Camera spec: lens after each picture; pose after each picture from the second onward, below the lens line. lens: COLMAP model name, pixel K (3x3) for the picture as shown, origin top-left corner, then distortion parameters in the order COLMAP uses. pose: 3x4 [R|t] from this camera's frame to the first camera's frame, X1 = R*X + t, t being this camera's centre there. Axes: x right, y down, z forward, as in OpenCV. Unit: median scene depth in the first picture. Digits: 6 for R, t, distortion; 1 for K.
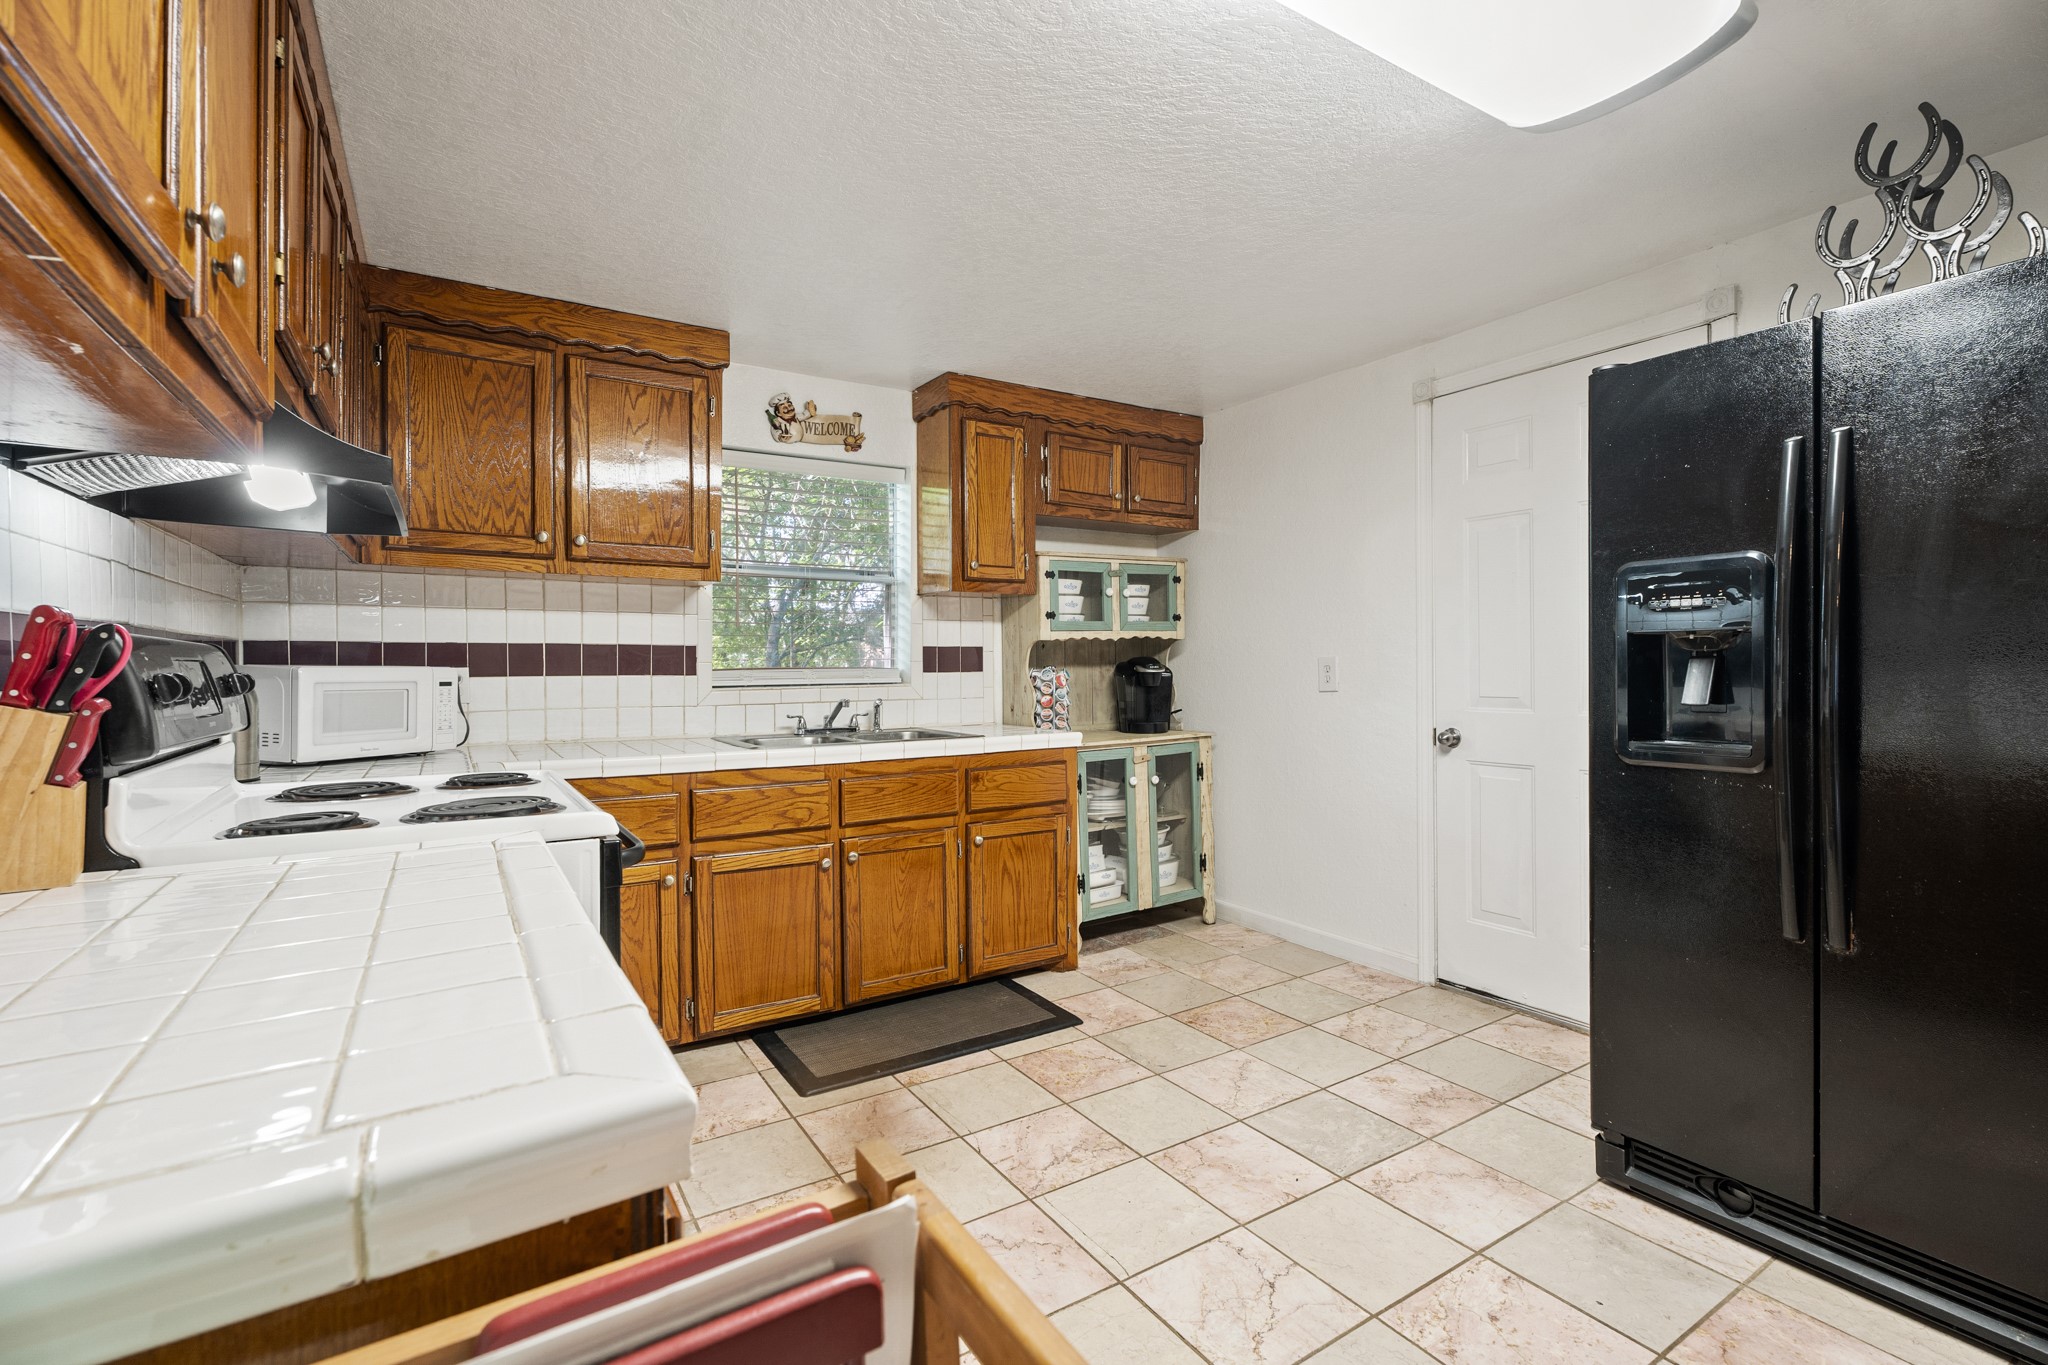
lens RADIAL K [[908.0, 0, 1023.0], [0, 908.0, 676.4], [0, 0, 1]] dist [0.001094, 0.000422]
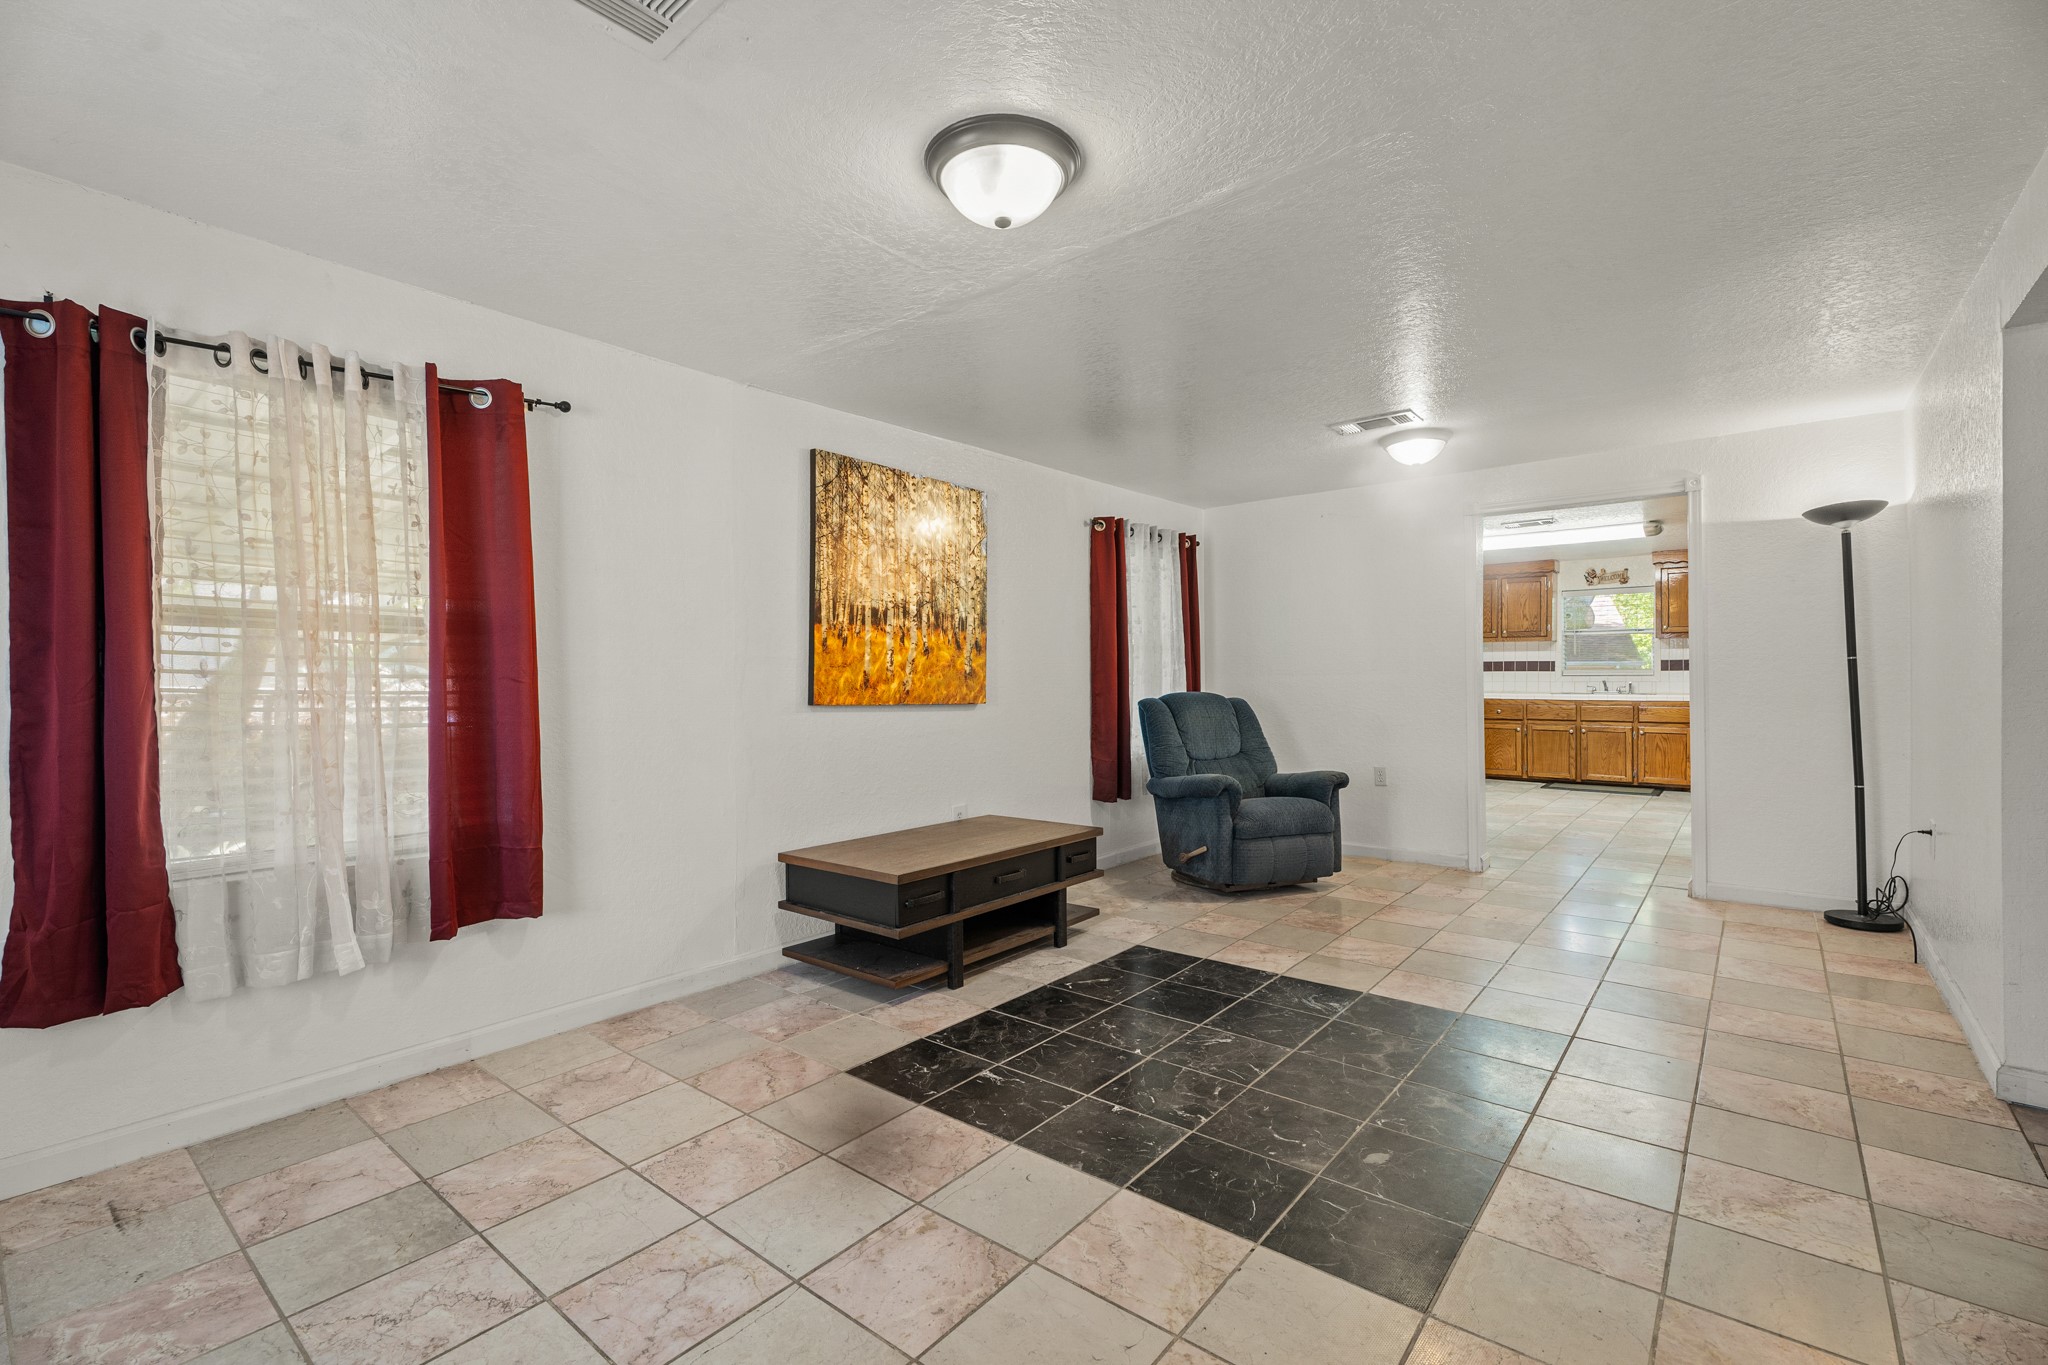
lens RADIAL K [[902.5, 0, 1024.0], [0, 902.5, 682.5], [0, 0, 1]] dist [-0.002016, -0.000106]
pose [[0.326219, 0.016733, -0.945146, 1.823961], [-0.011063, 0.999842, 0.013882, 0.013960], [0.945229, 0.005928, 0.326353, -1.559060]]
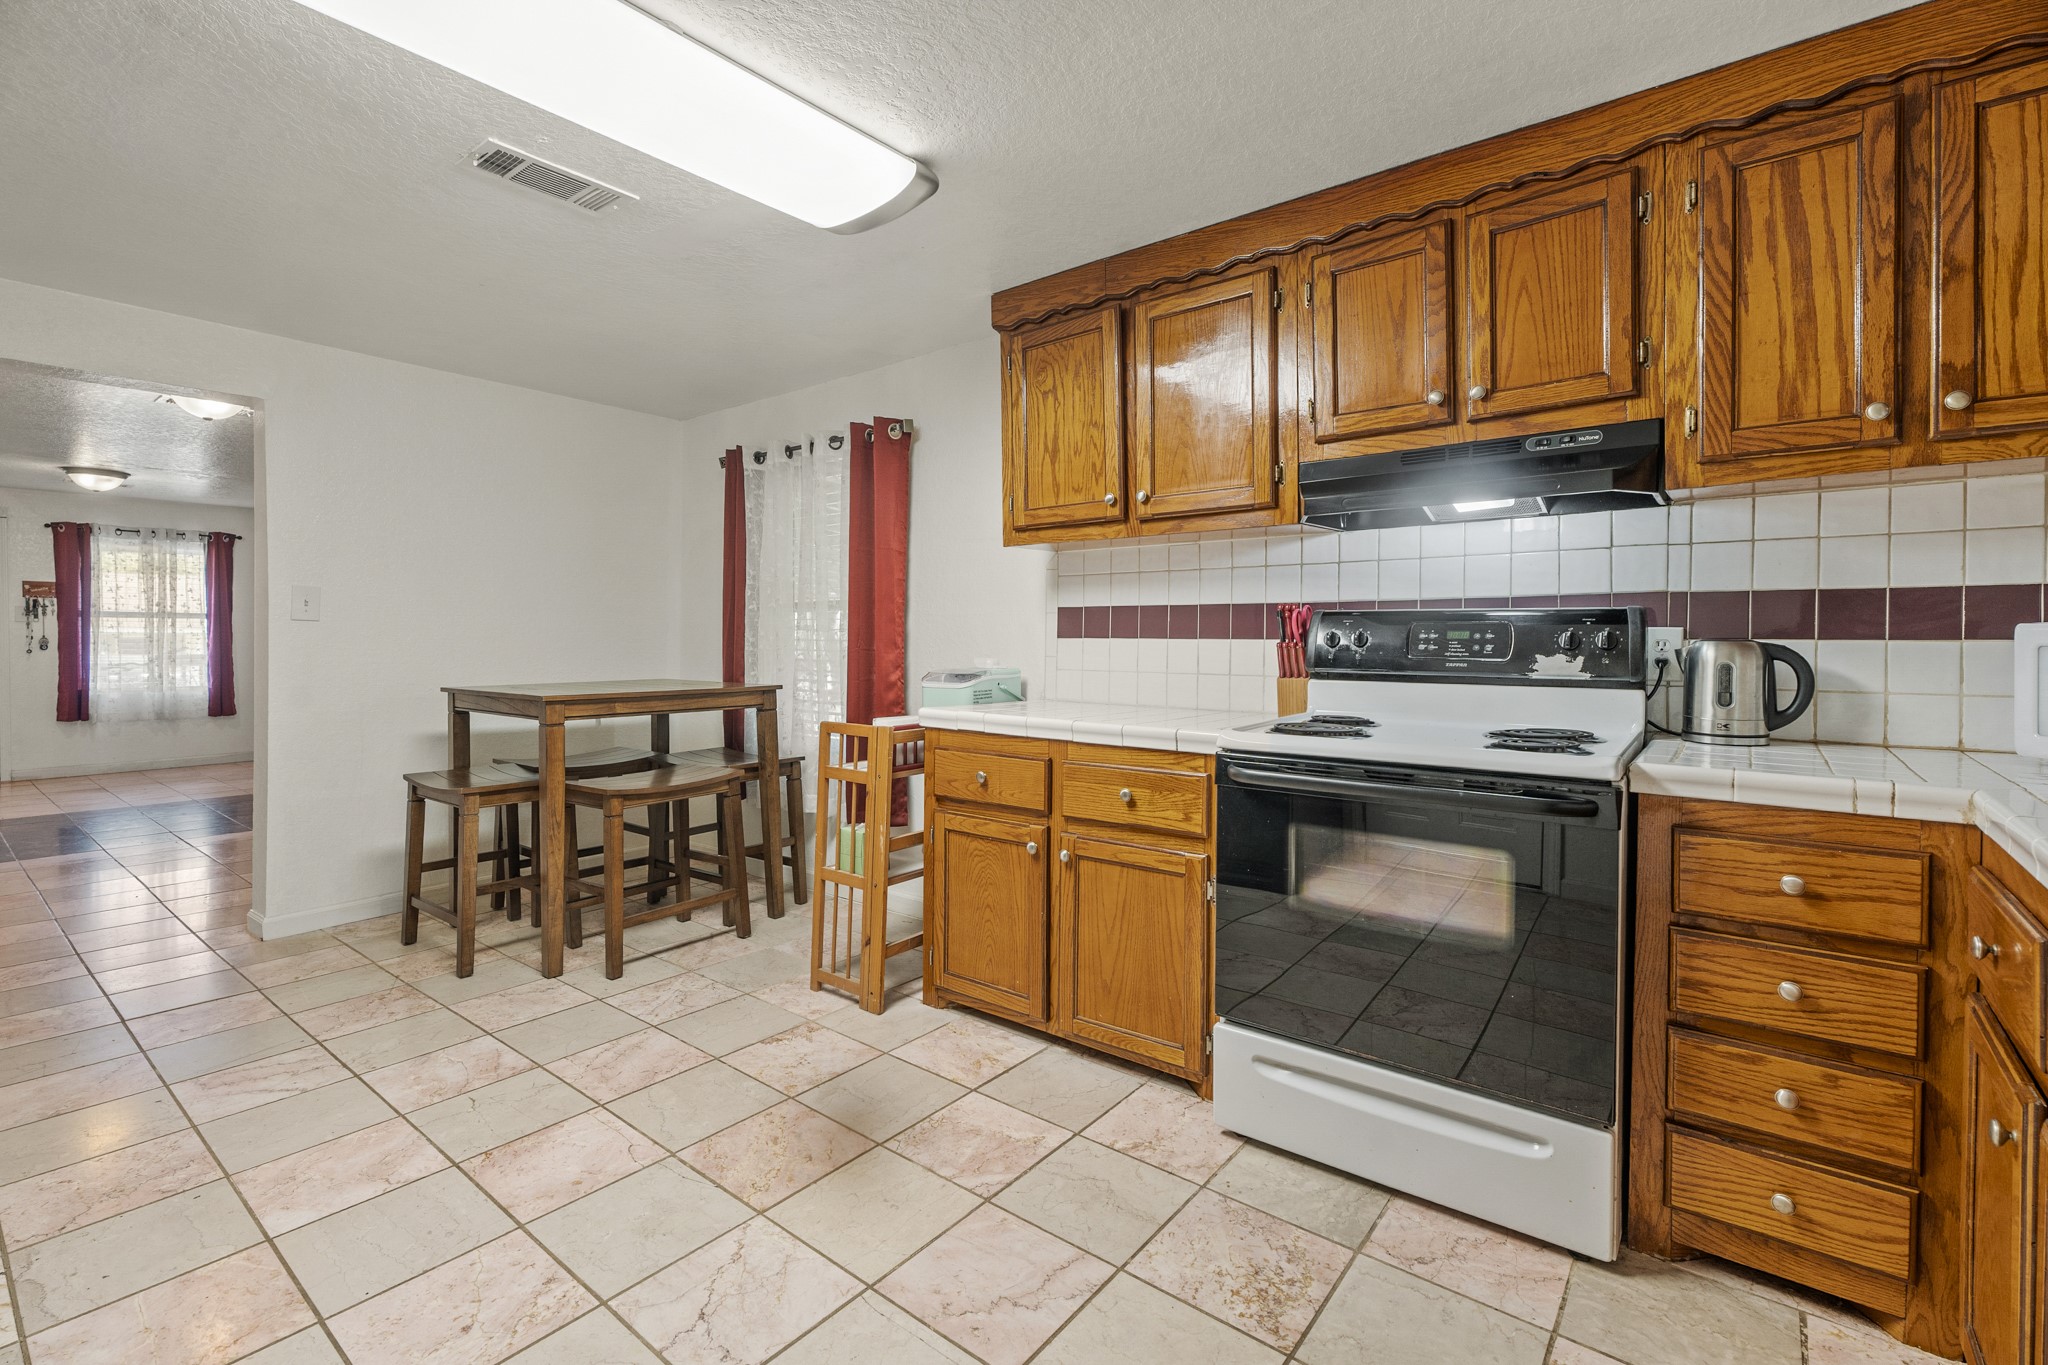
lens RADIAL K [[922.6, 0, 1011.7], [0, 922.6, 649.1], [0, 0, 1]] dist [0.003129, 0.000646]
pose [[-0.947330, 0.011991, -0.320035, 0.137038], [0.002711, 0.999563, 0.029425, -0.009099], [0.320248, 0.027007, -0.946949, 0.999400]]
